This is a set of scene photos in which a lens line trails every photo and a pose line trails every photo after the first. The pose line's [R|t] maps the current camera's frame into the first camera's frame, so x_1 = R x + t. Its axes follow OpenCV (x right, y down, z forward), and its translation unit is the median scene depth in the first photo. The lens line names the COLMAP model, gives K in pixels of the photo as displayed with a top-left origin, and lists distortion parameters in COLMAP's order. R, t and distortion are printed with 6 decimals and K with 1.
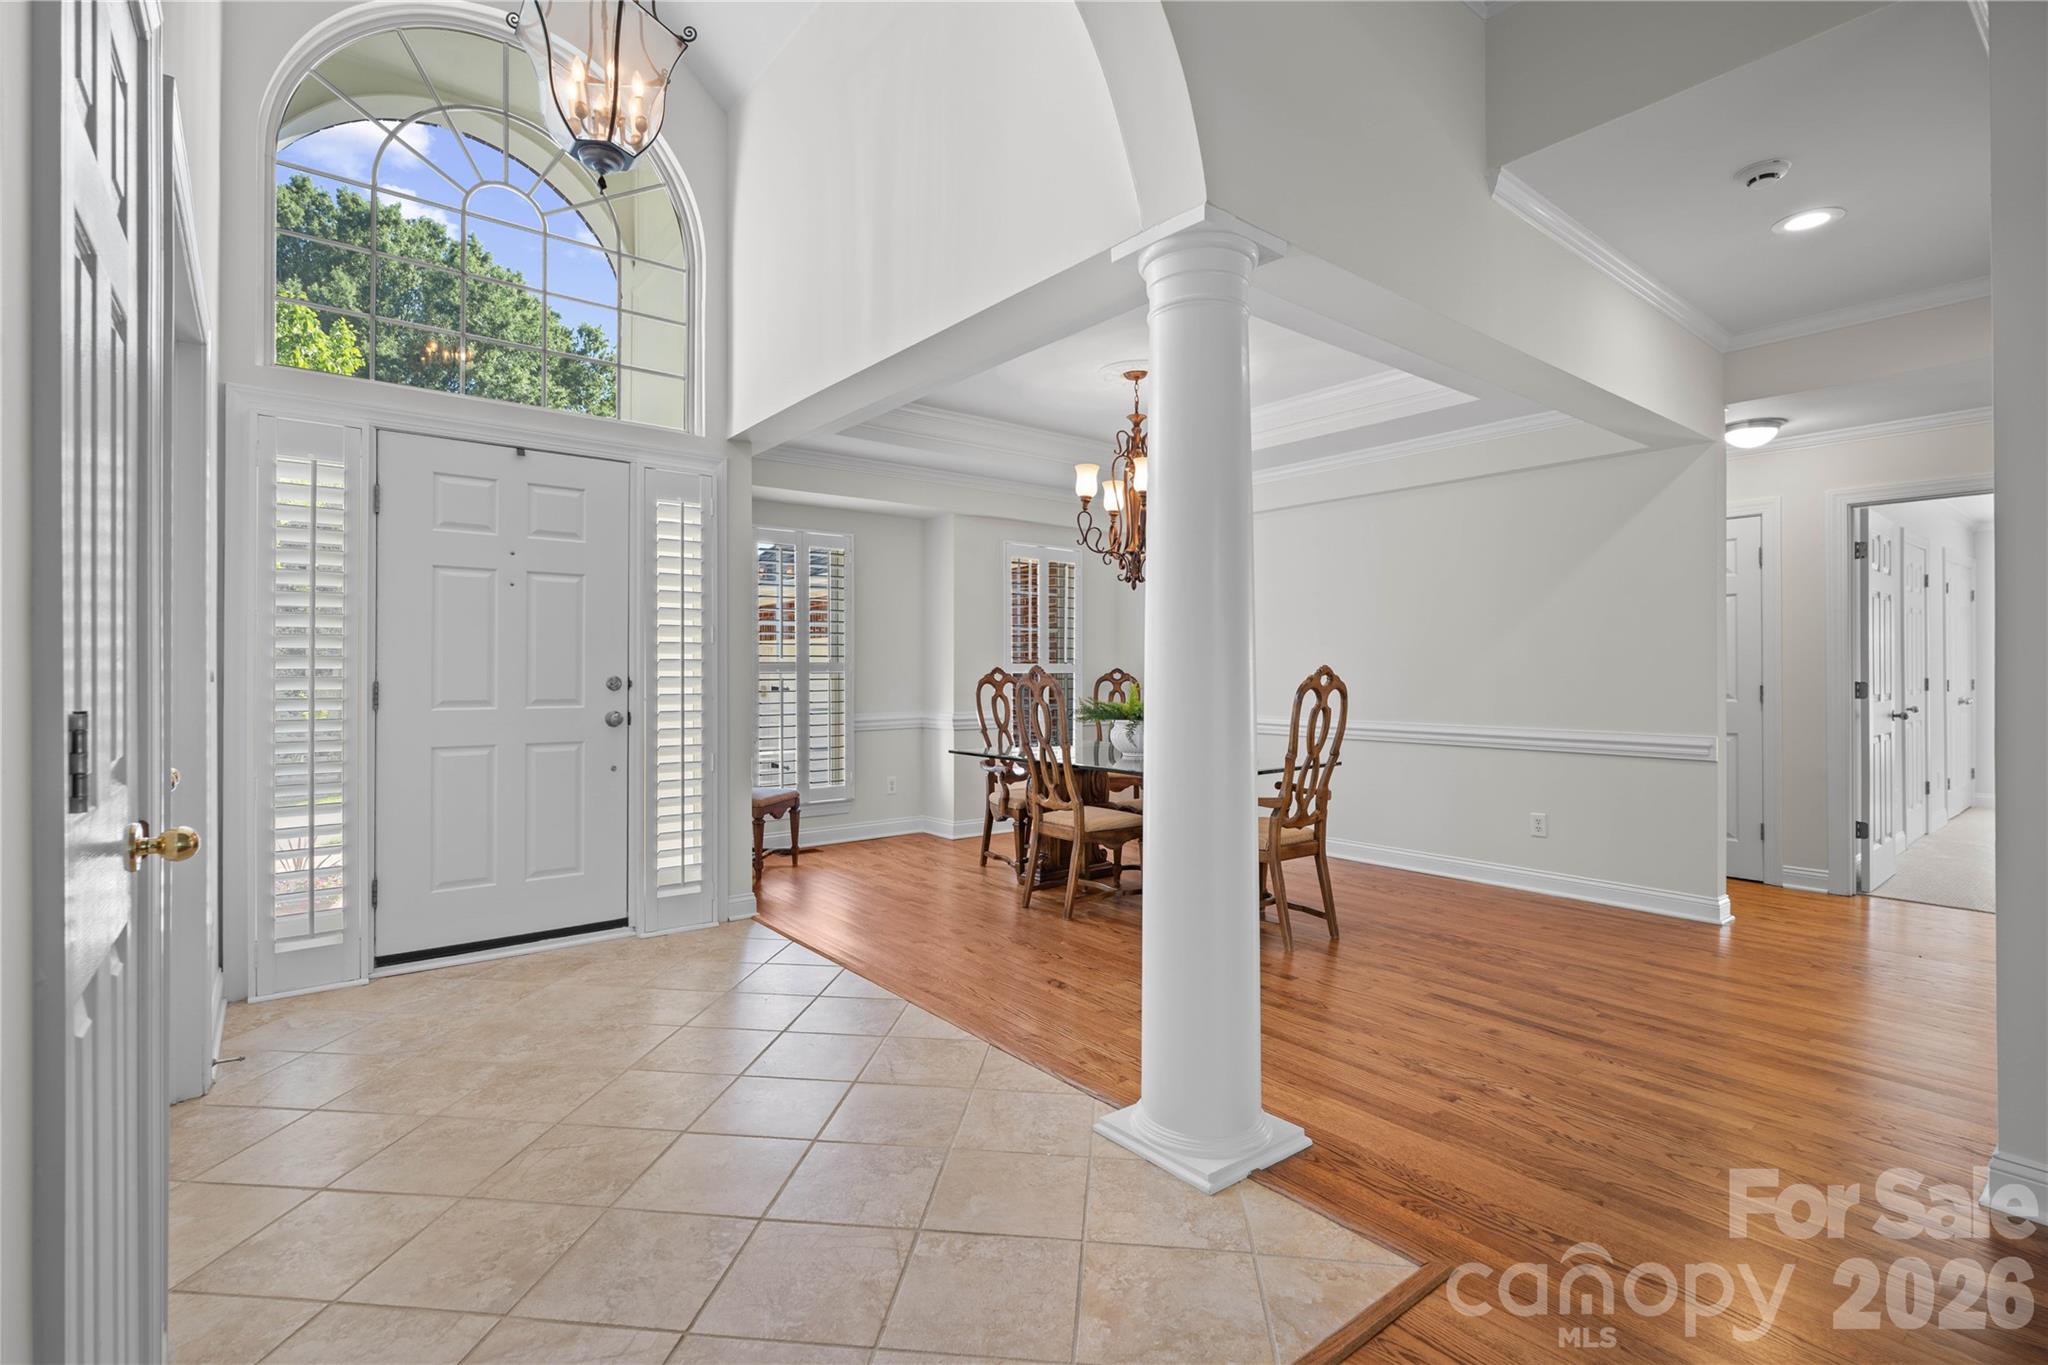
lens RADIAL K [[942.1, 0, 1031.0], [0, 942.1, 674.1], [0, 0, 1]] dist [-0.001976, -0.000054]
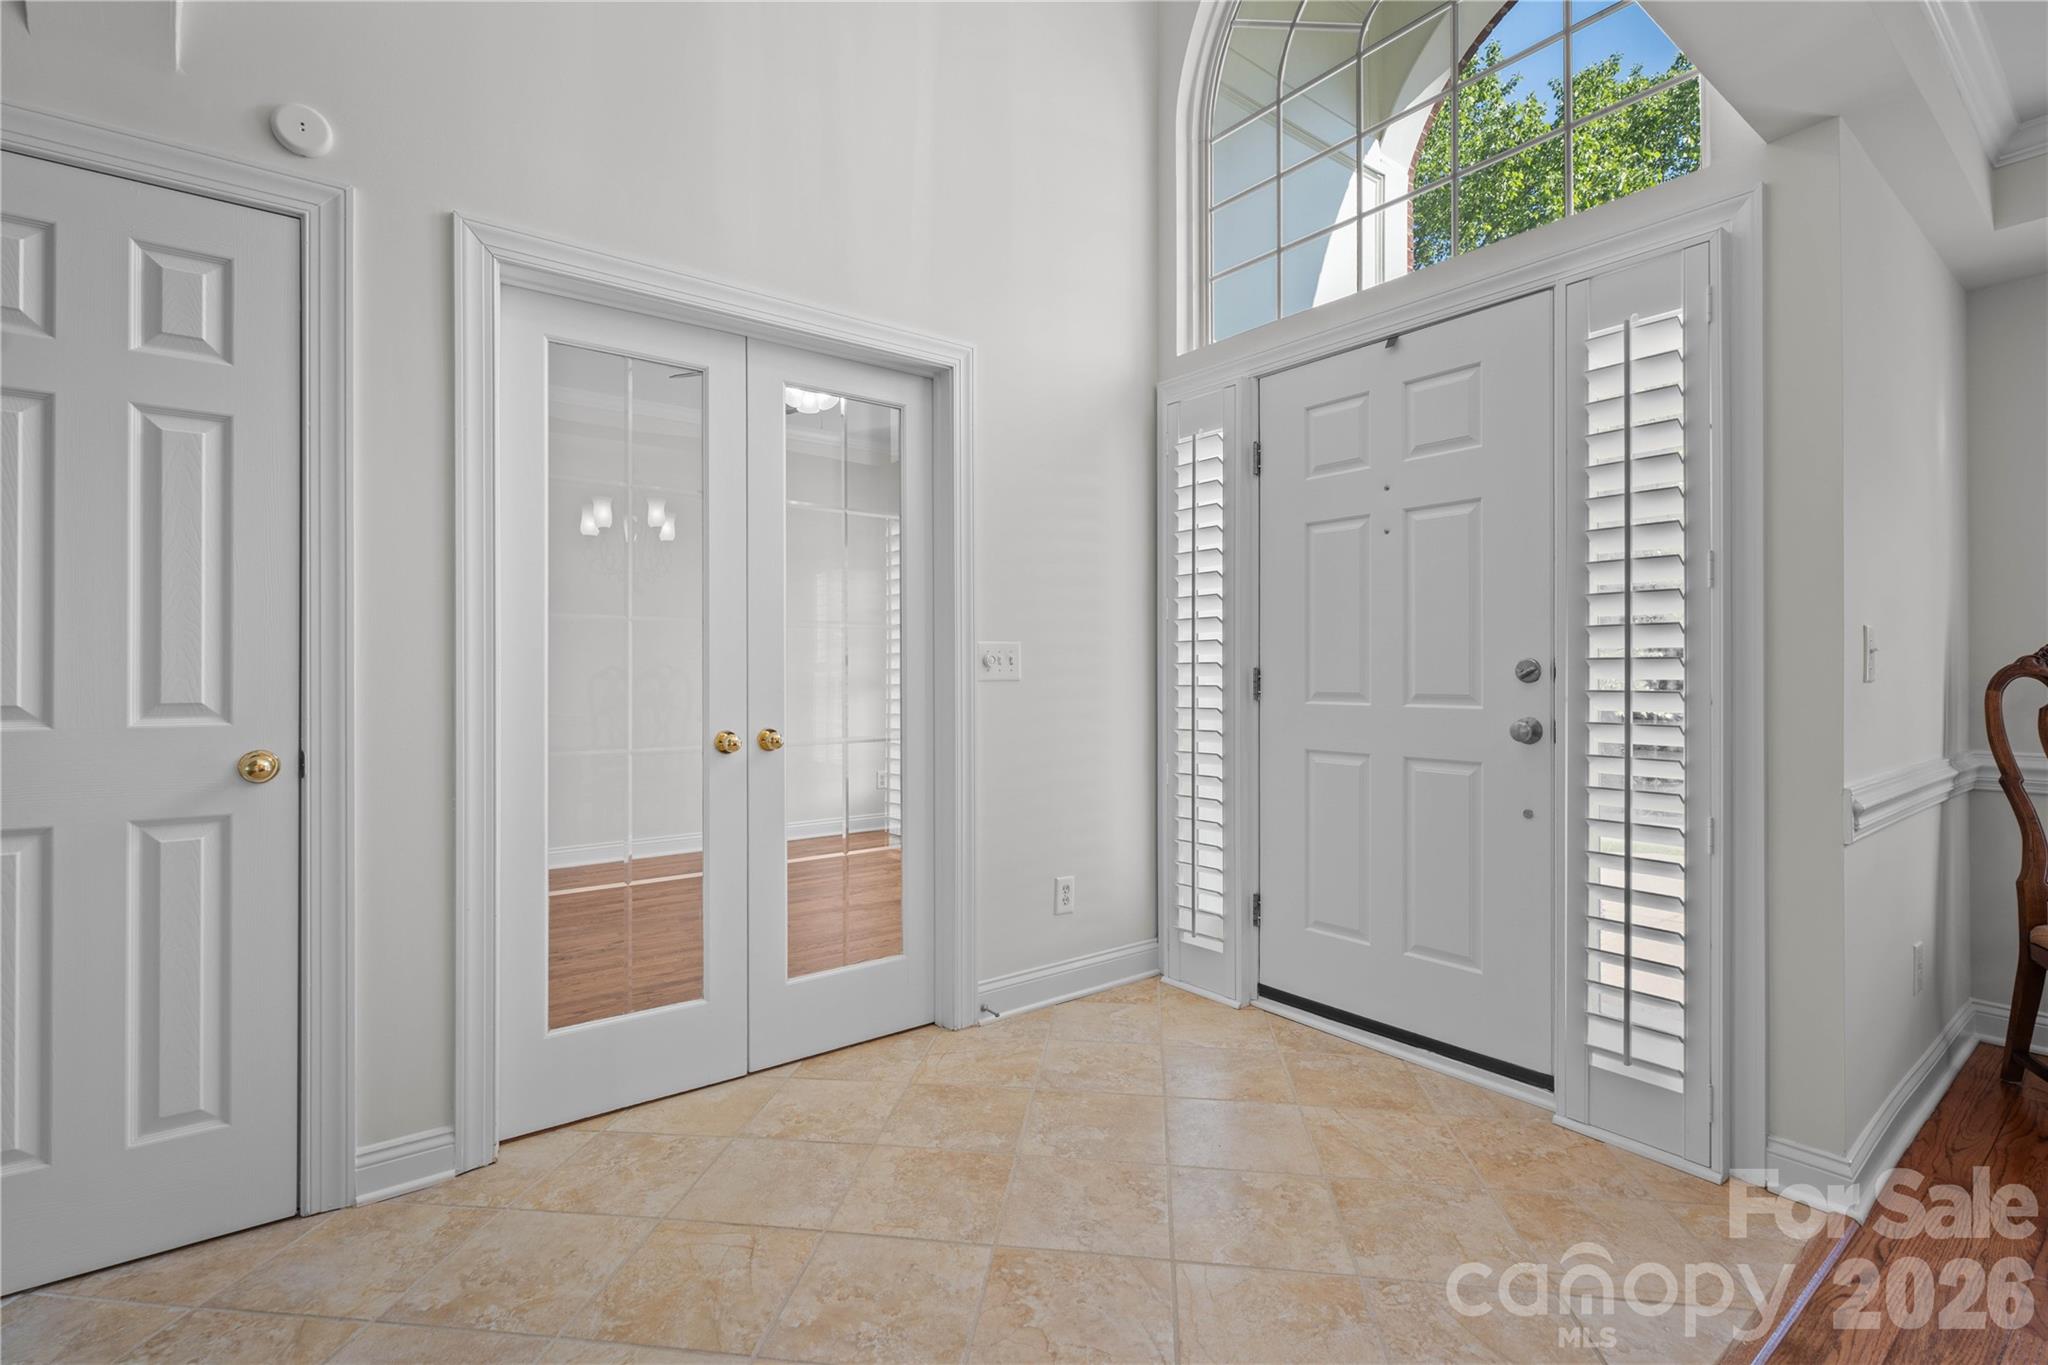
lens RADIAL K [[936.6, 0, 1023.5], [0, 936.6, 672.5], [0, 0, 1]] dist [-0.002107, -0.000061]
pose [[-0.025459, -0.001854, -0.999674, 0.160012], [0.001363, 0.999997, -0.001889, 0.012141], [0.999675, -0.001411, -0.025456, 0.720963]]
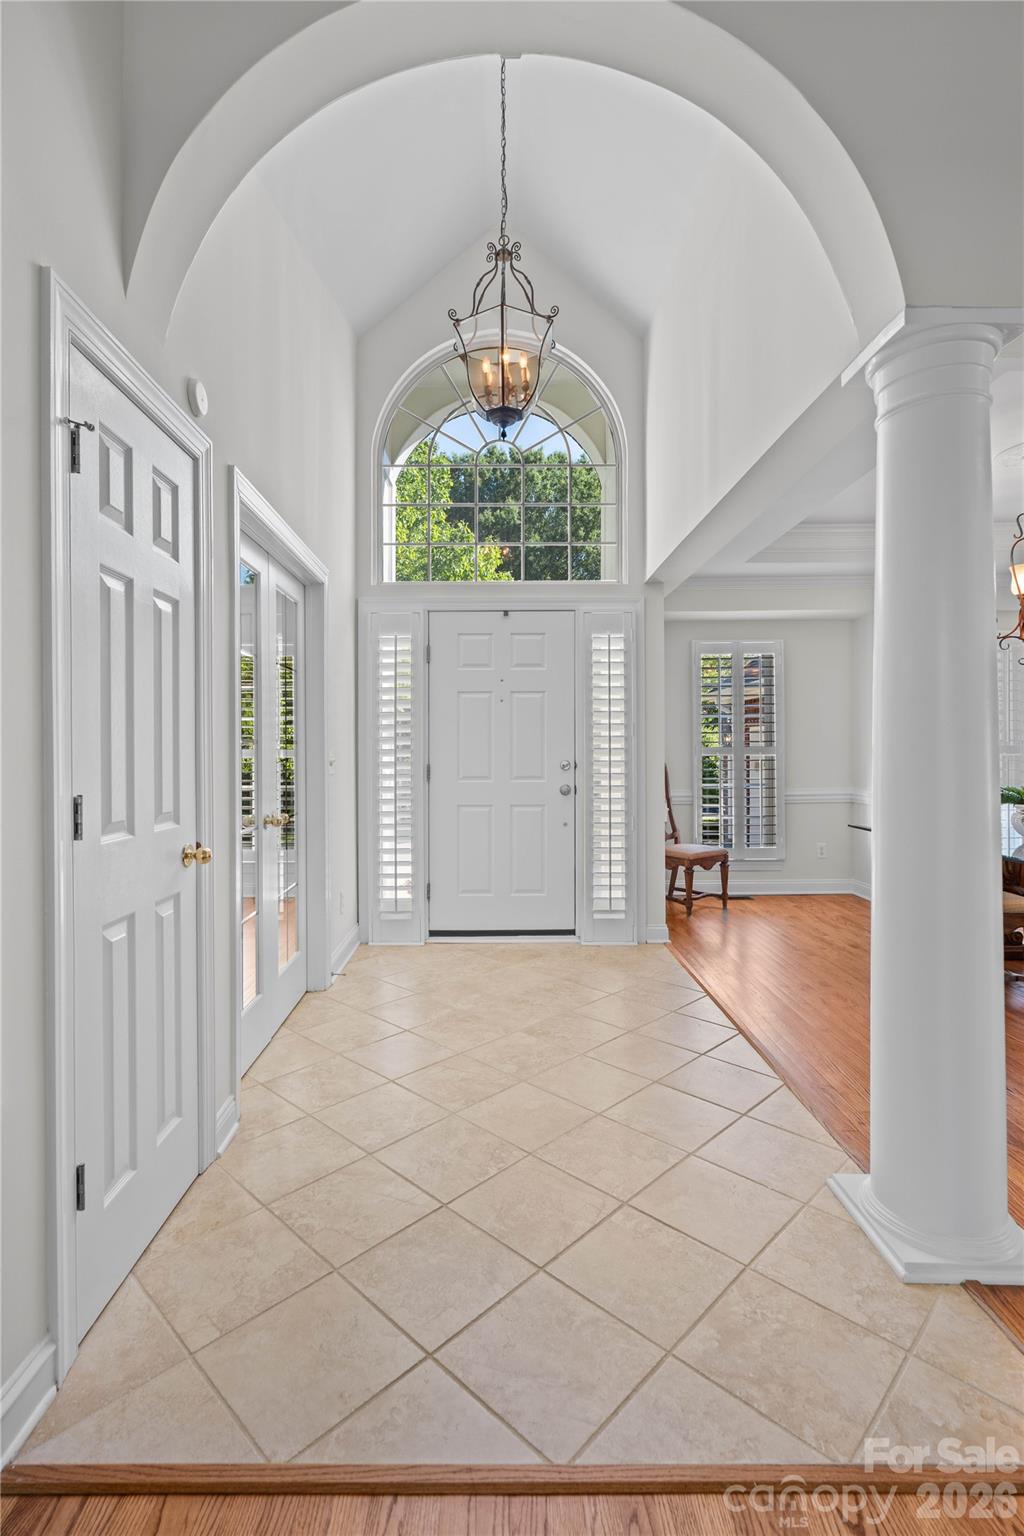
lens RADIAL K [[737.5, 0, 487.6], [0, 737.5, 749.8], [0, 0, 1]] dist [-0.001098, -0.000503]
pose [[0.773723, -0.006740, -0.633488, 0.186642], [0.007030, 0.999973, -0.002053, -0.012753], [0.633485, -0.002865, 0.773750, 0.053619]]
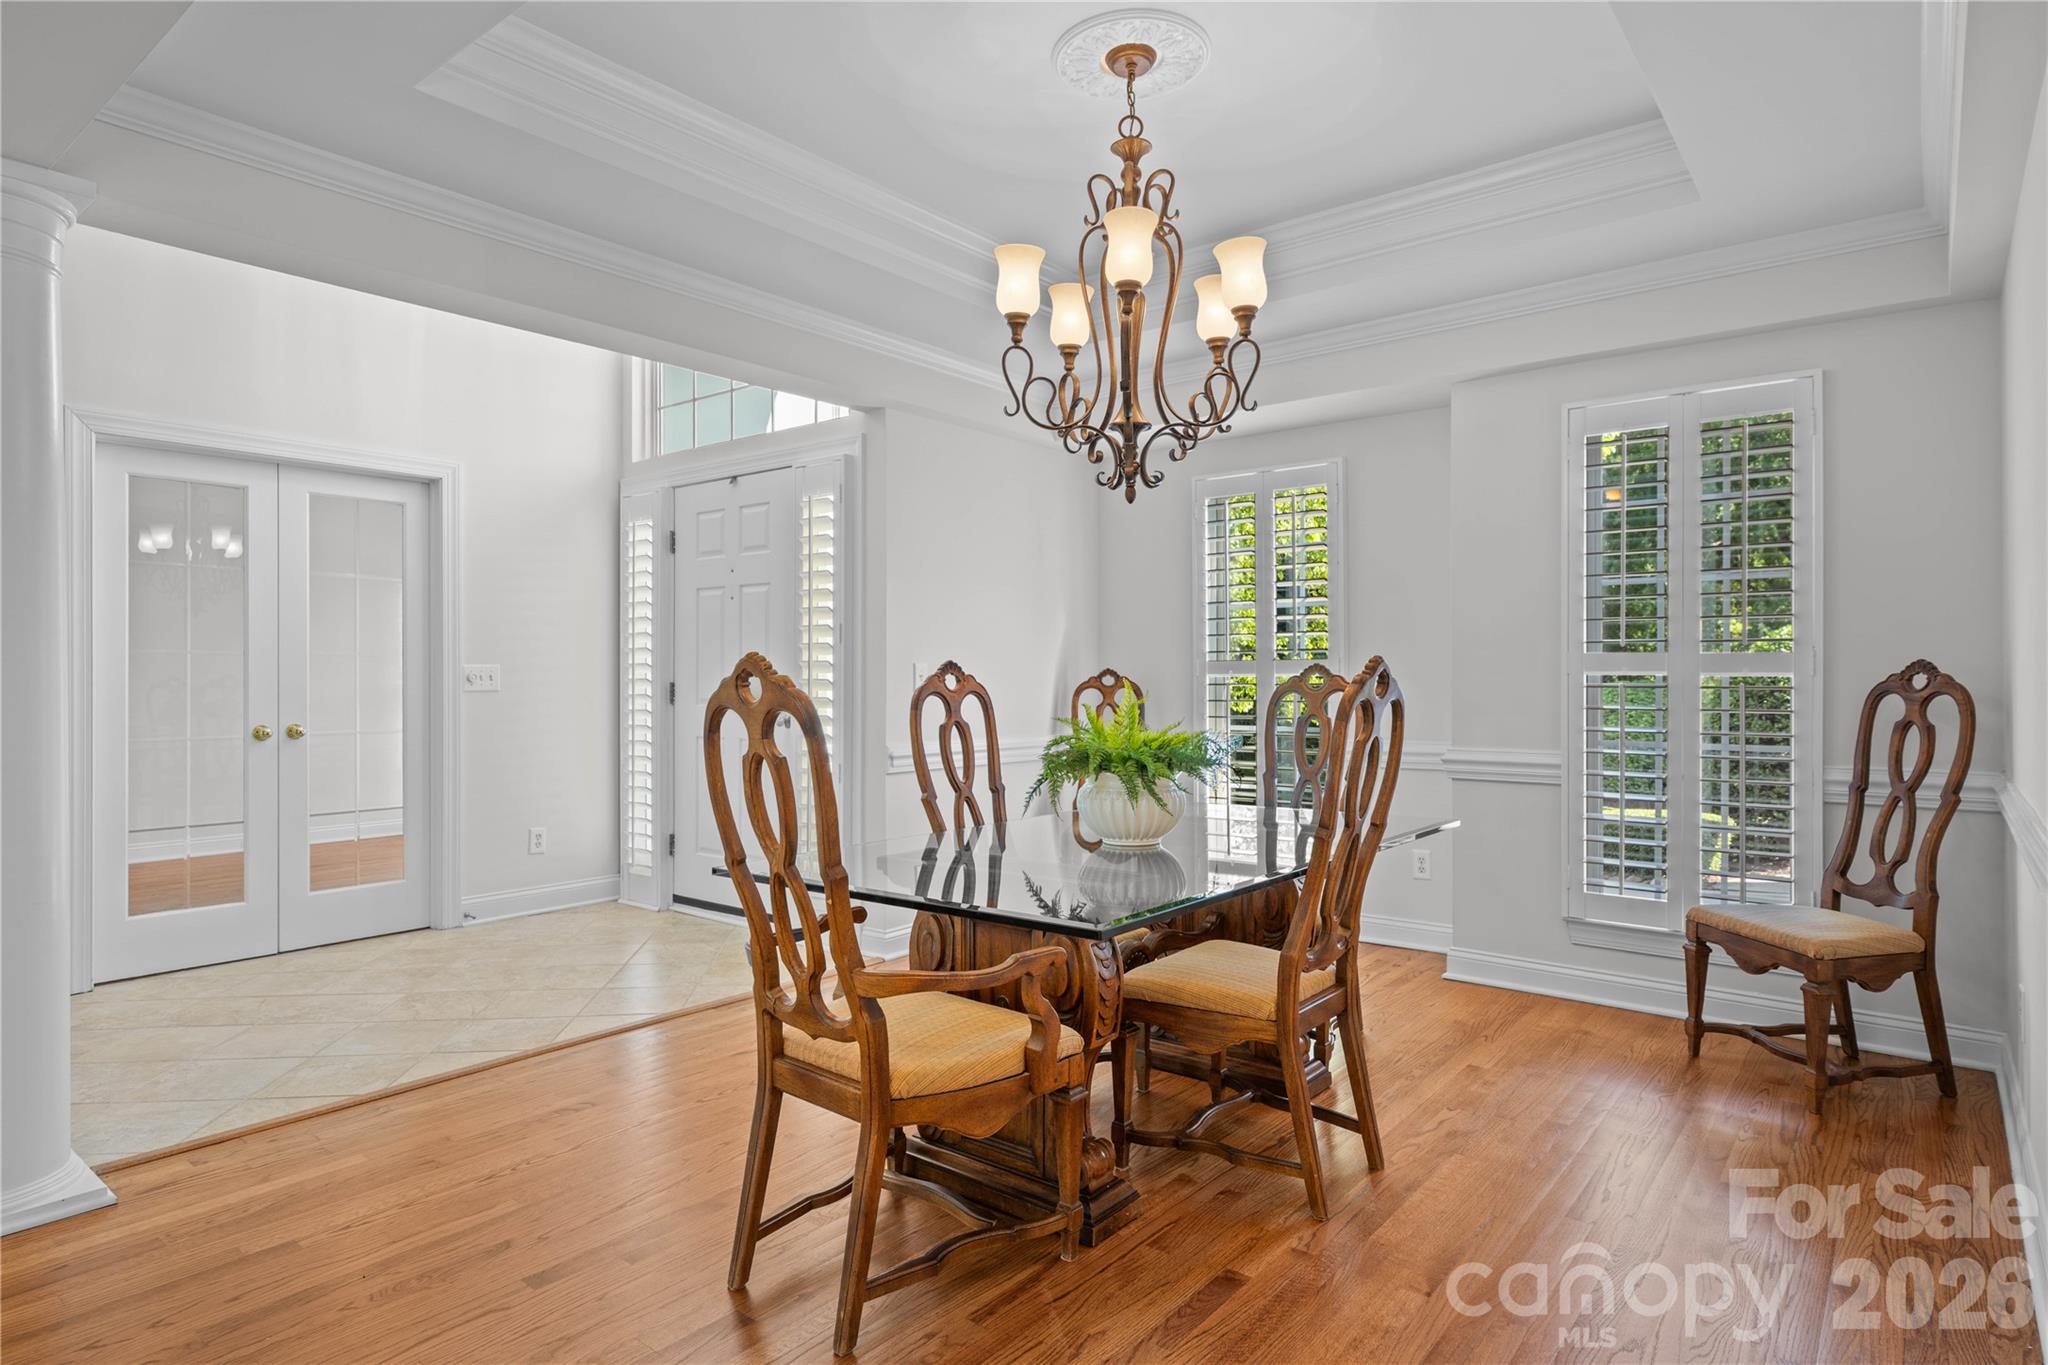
lens RADIAL K [[1126.1, 0, 1021.0], [0, 1126.1, 677.5], [0, 0, 1]] dist [0.001878, 0.002647]
pose [[0.204870, -0.001740, -0.978788, 0.827118], [0.001250, 0.999998, -0.001516, 0.003604], [0.978788, -0.000913, 0.204872, 1.030651]]
